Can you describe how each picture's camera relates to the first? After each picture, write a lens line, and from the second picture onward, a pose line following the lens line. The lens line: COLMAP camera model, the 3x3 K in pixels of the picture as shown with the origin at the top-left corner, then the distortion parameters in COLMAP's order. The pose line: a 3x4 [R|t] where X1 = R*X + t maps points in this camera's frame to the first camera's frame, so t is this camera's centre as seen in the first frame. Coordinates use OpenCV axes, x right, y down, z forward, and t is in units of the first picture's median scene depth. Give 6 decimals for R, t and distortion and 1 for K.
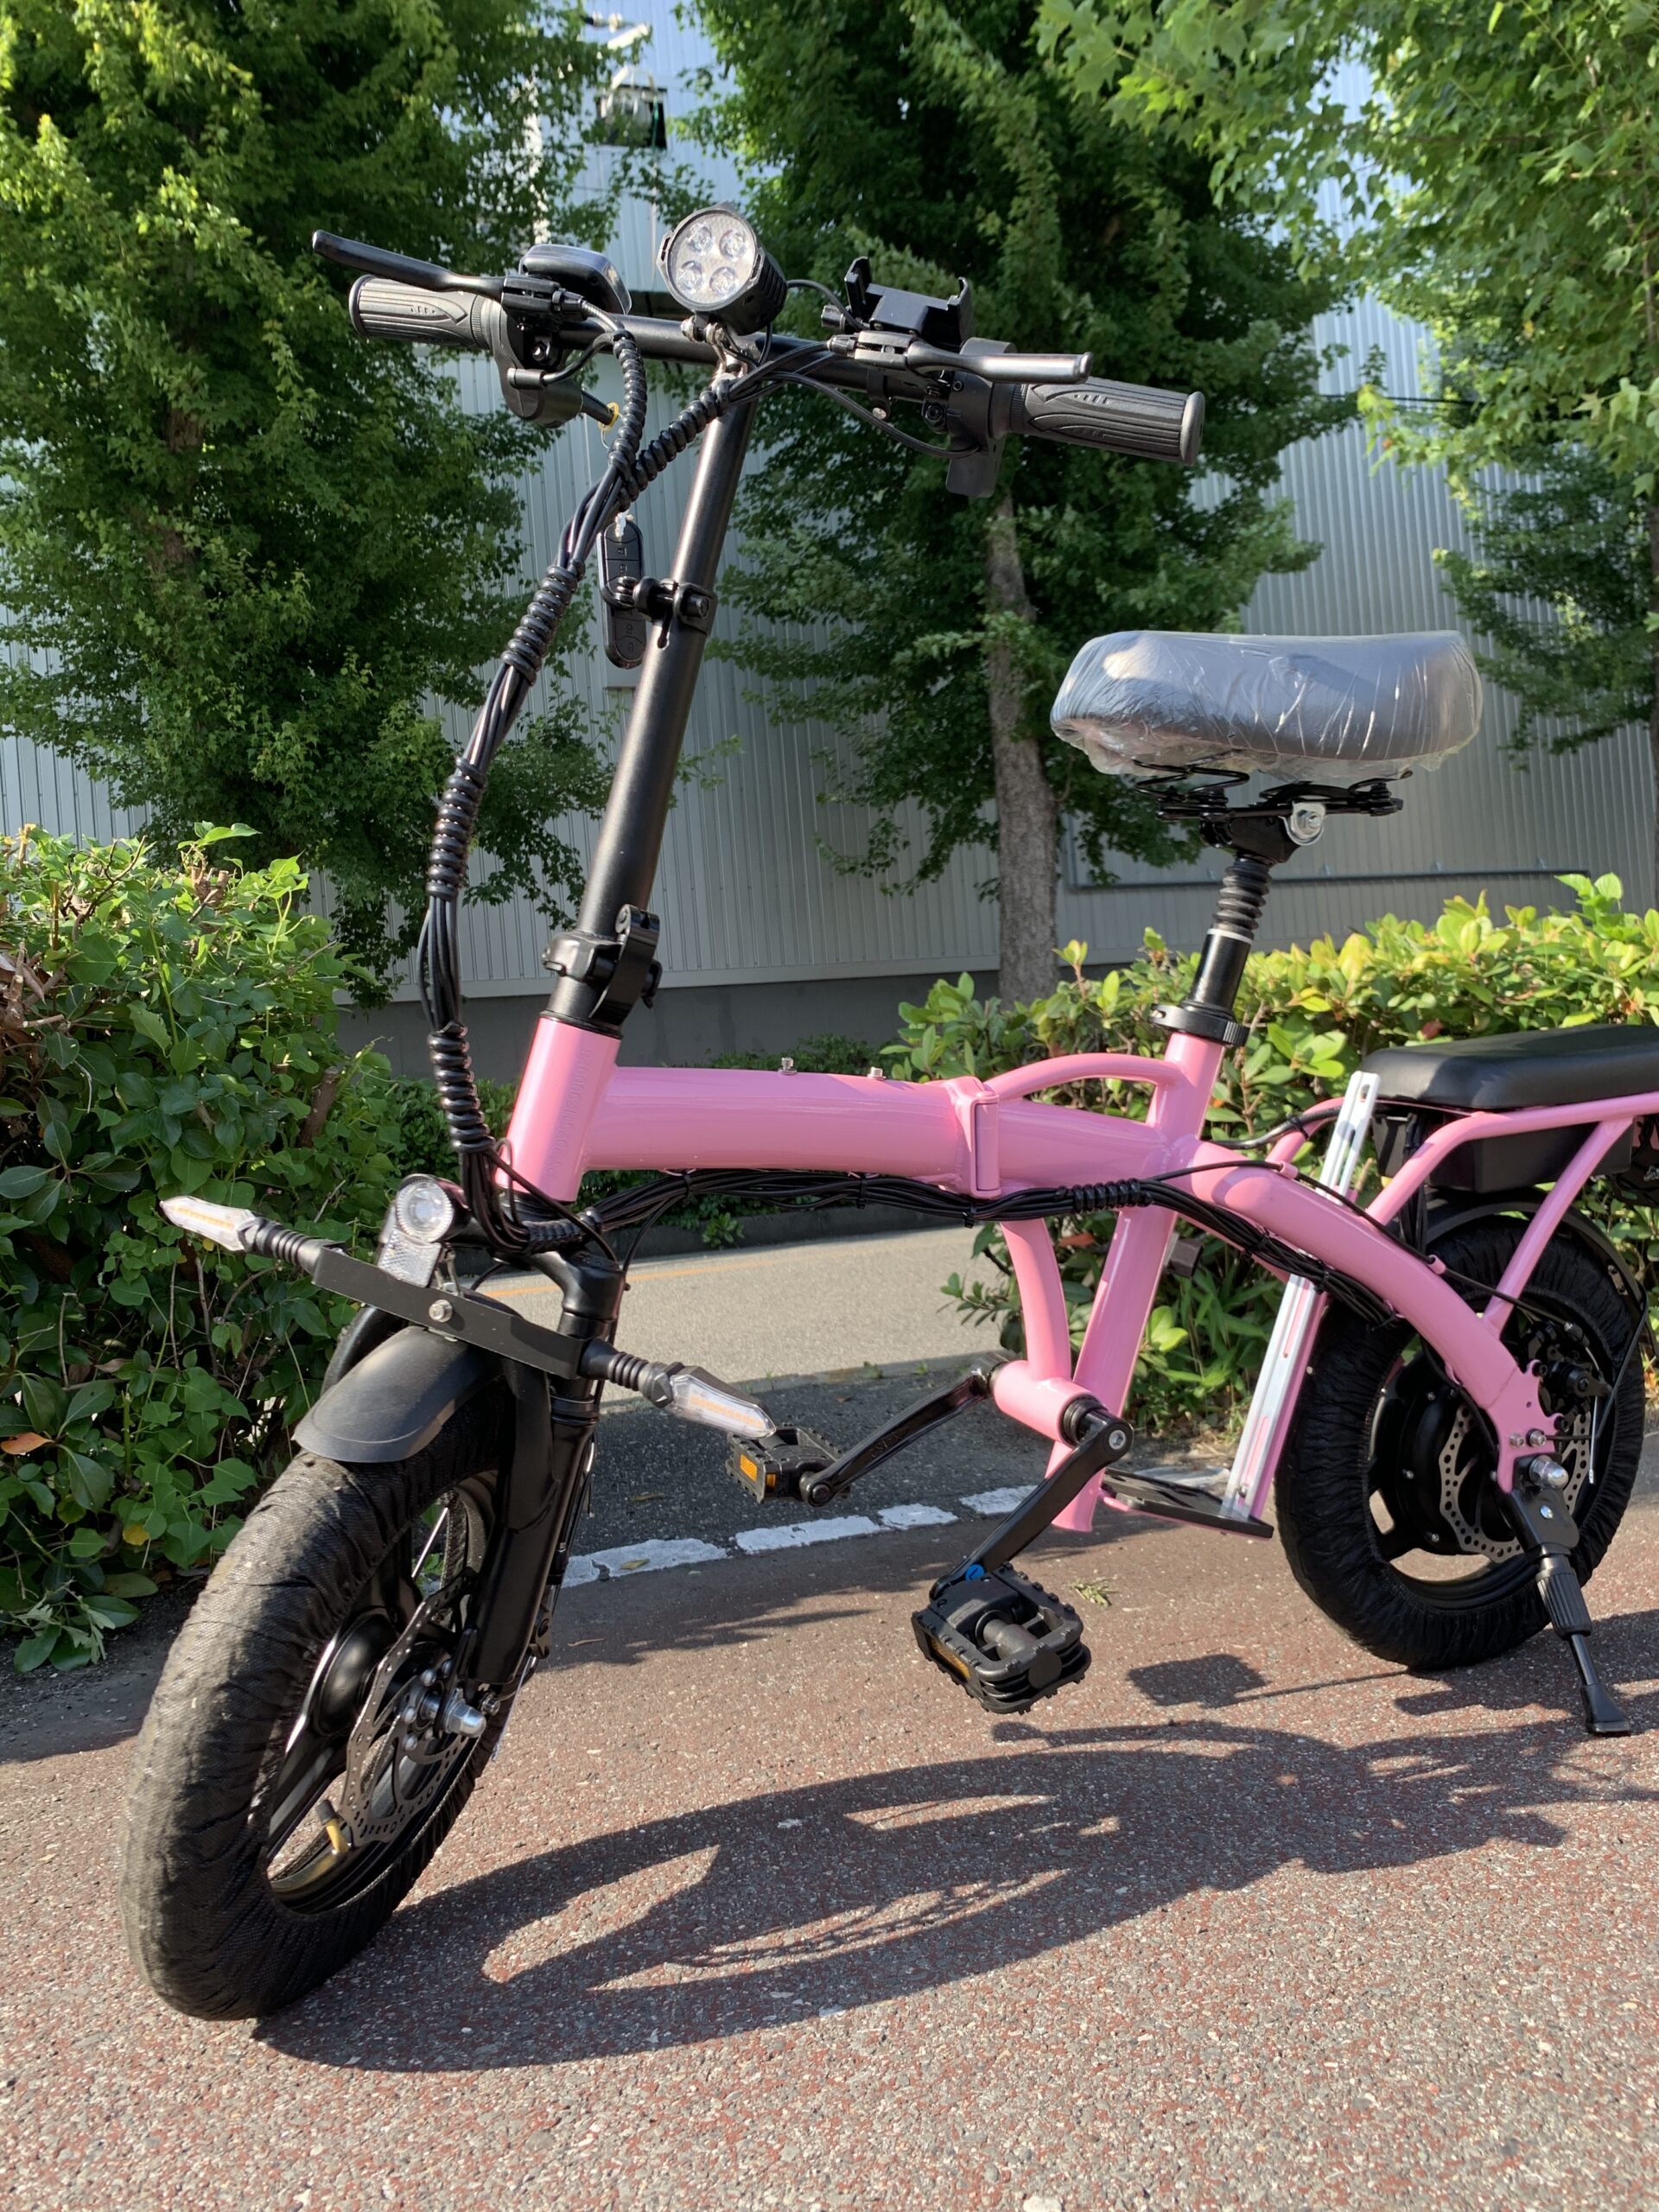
lens RADIAL K [[1669.1, 0, 839.1], [0, 1669.1, 1108.3], [0, 0, 1]] dist [0.001799, 0.002115]
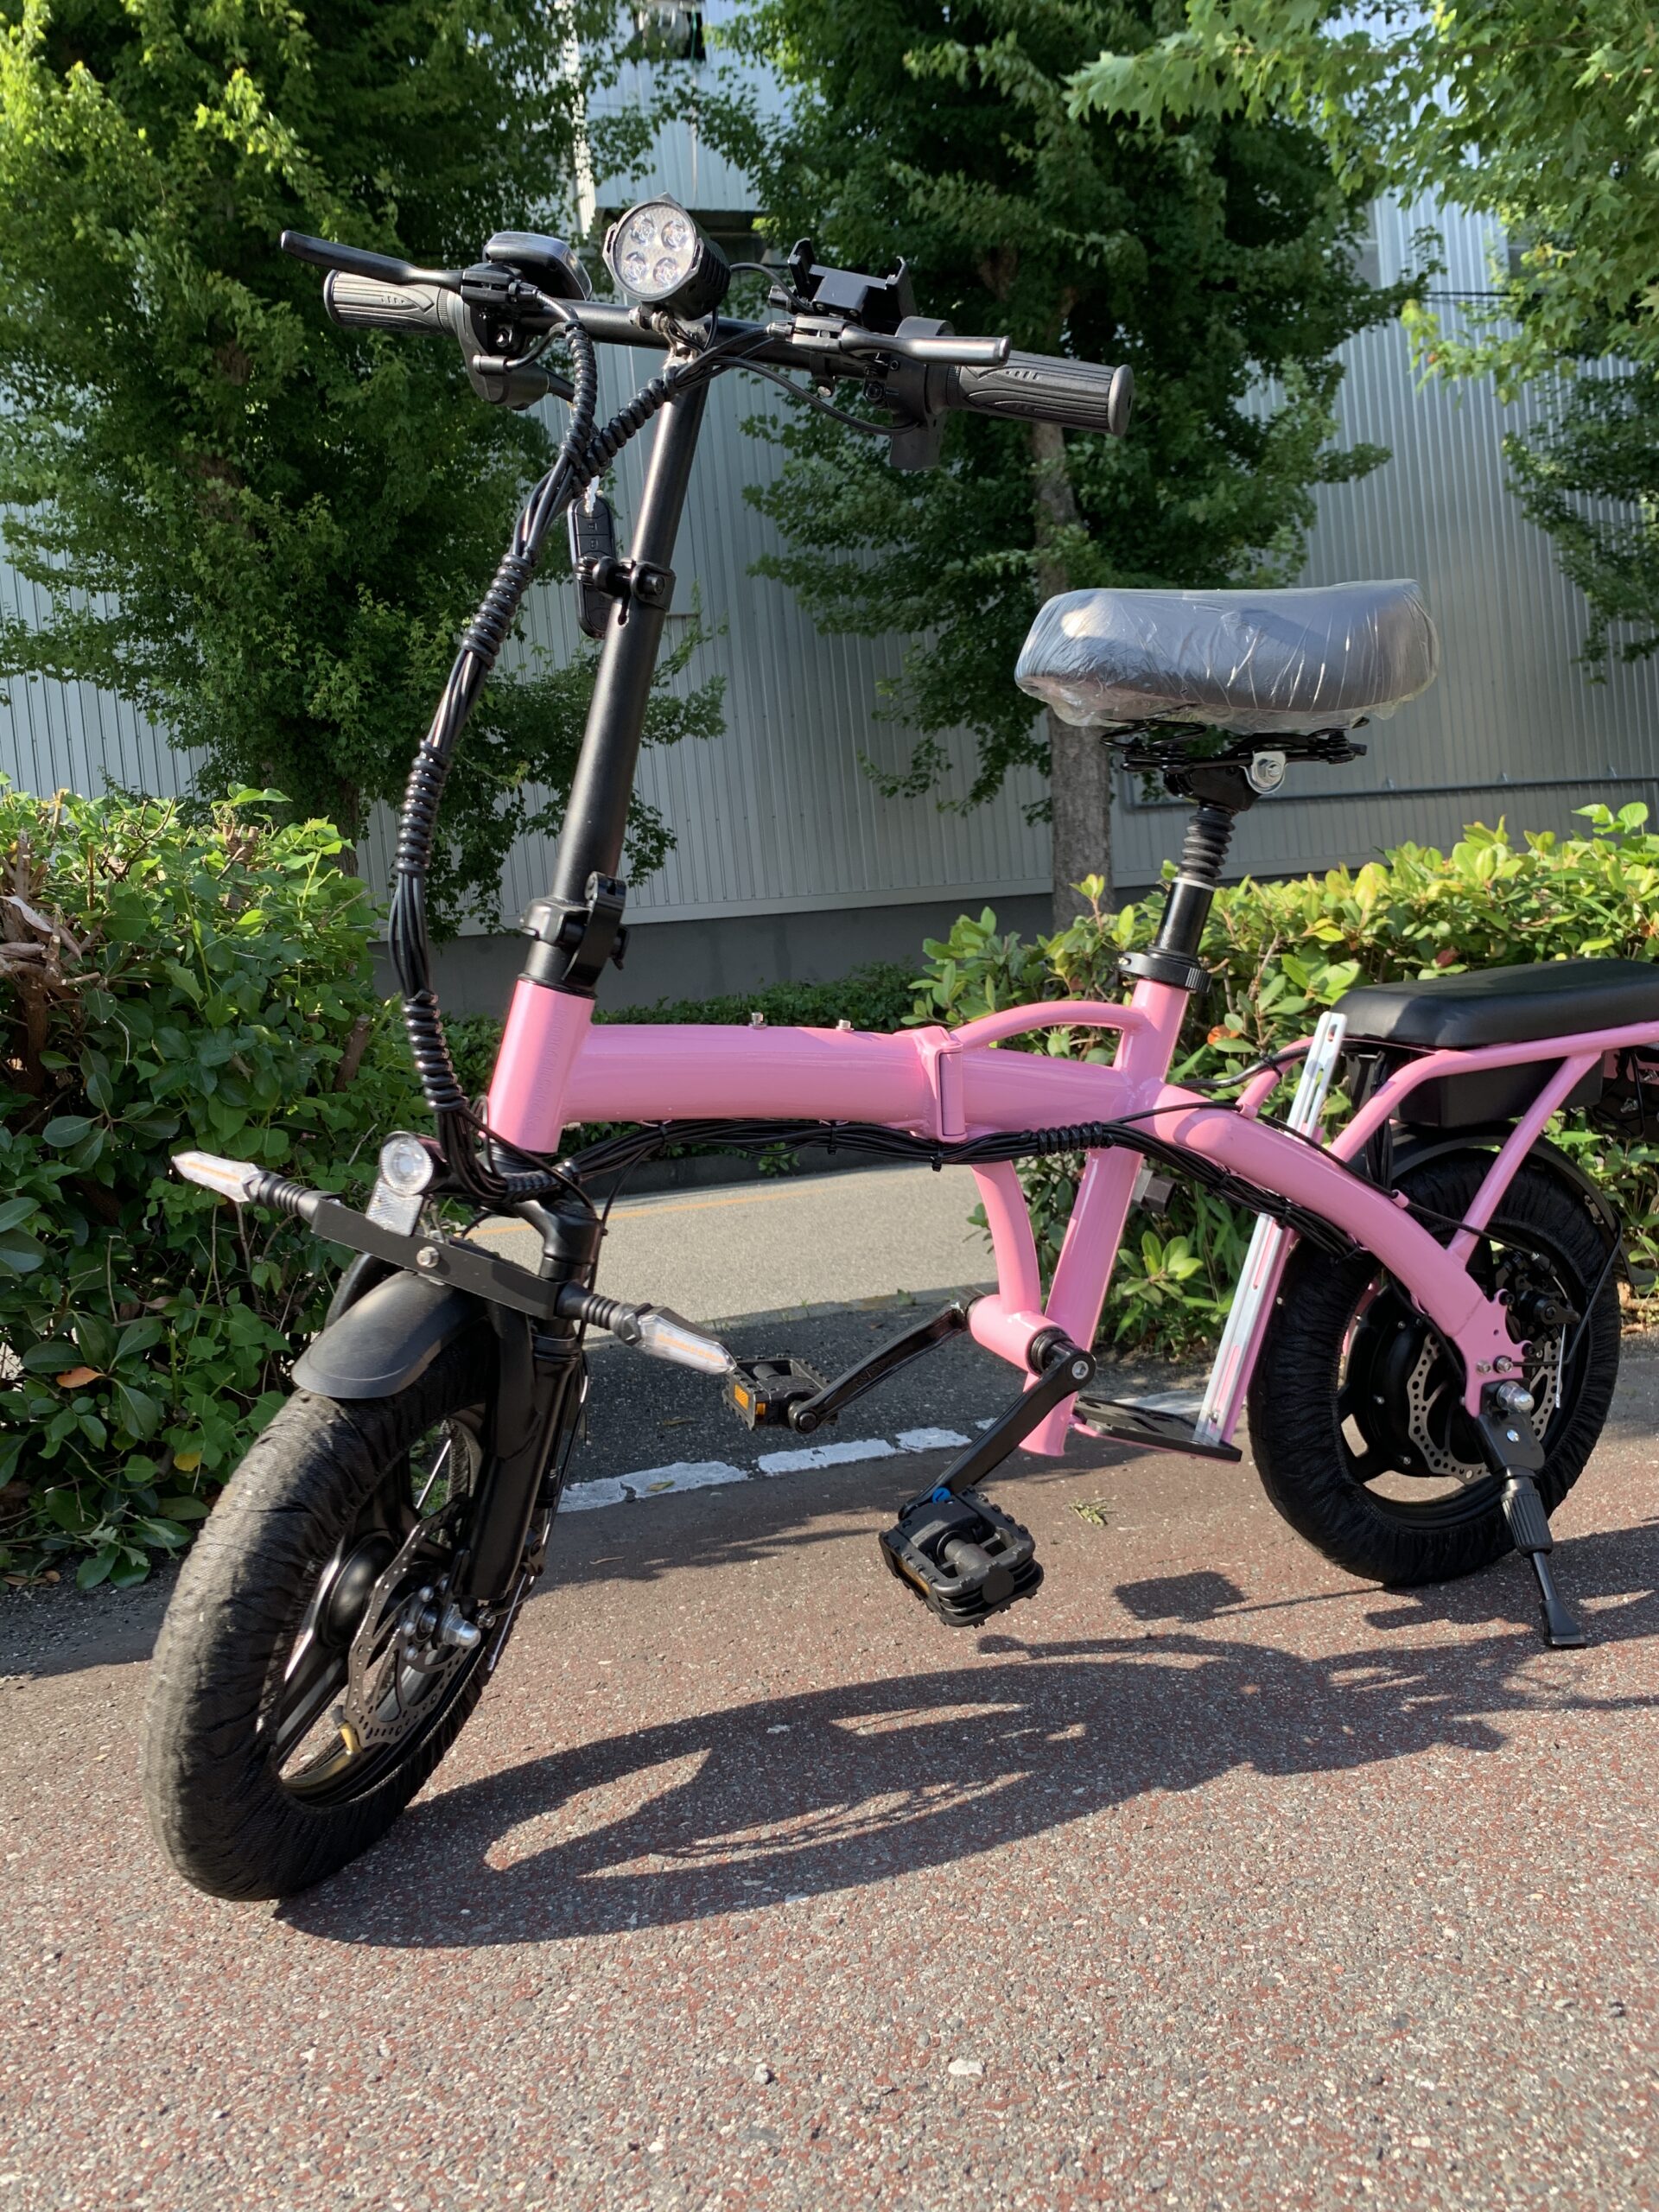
lens RADIAL K [[1666.7, 0, 829.5], [0, 1666.7, 1106.0], [0, 0, 1]] dist [0.002239, -0.001183]
pose [[0.998929, -0.013596, -0.044222, 0.056990], [0.015515, 0.998939, 0.043351, -0.015062], [0.043586, -0.043991, 0.998081, -0.044777]]
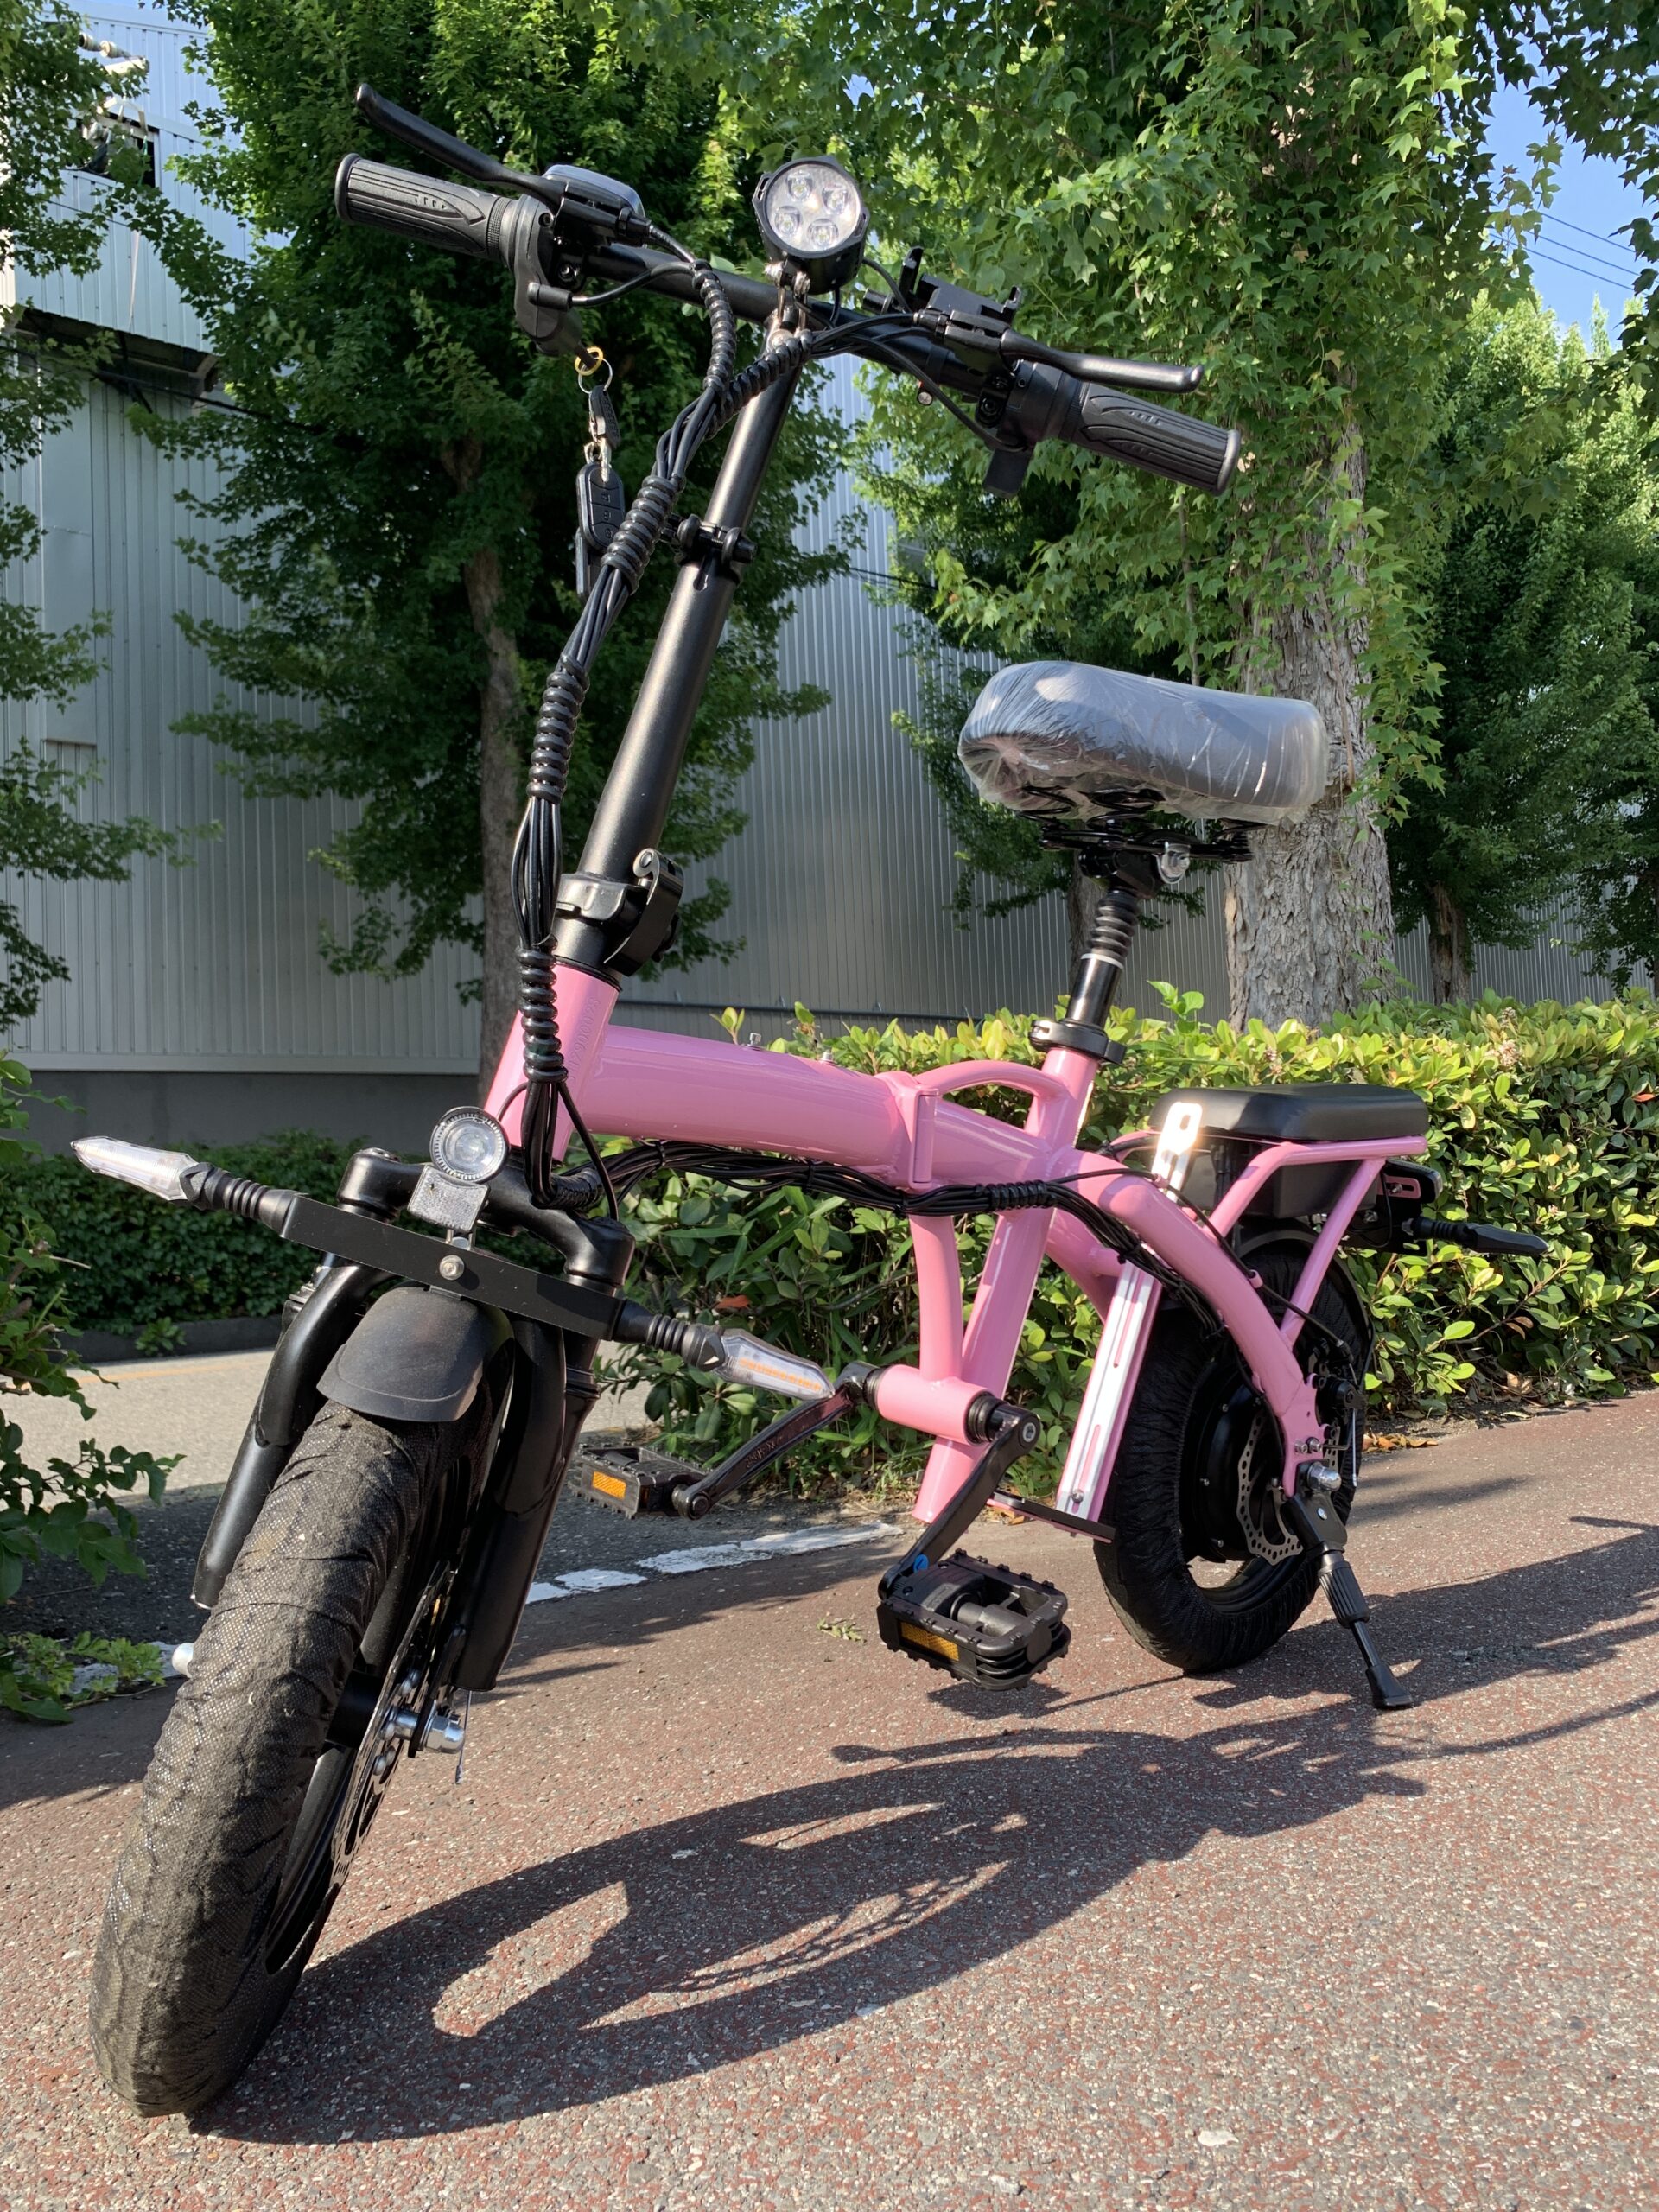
lens RADIAL K [[1672.5, 0, 837.2], [0, 1672.5, 1121.5], [0, 0, 1]] dist [0.004528, -0.008226]
pose [[0.942691, 0.053826, 0.329298, -0.288043], [-0.032740, 0.997062, -0.069251, 0.082630], [-0.332058, 0.054501, 0.941683, 0.065989]]
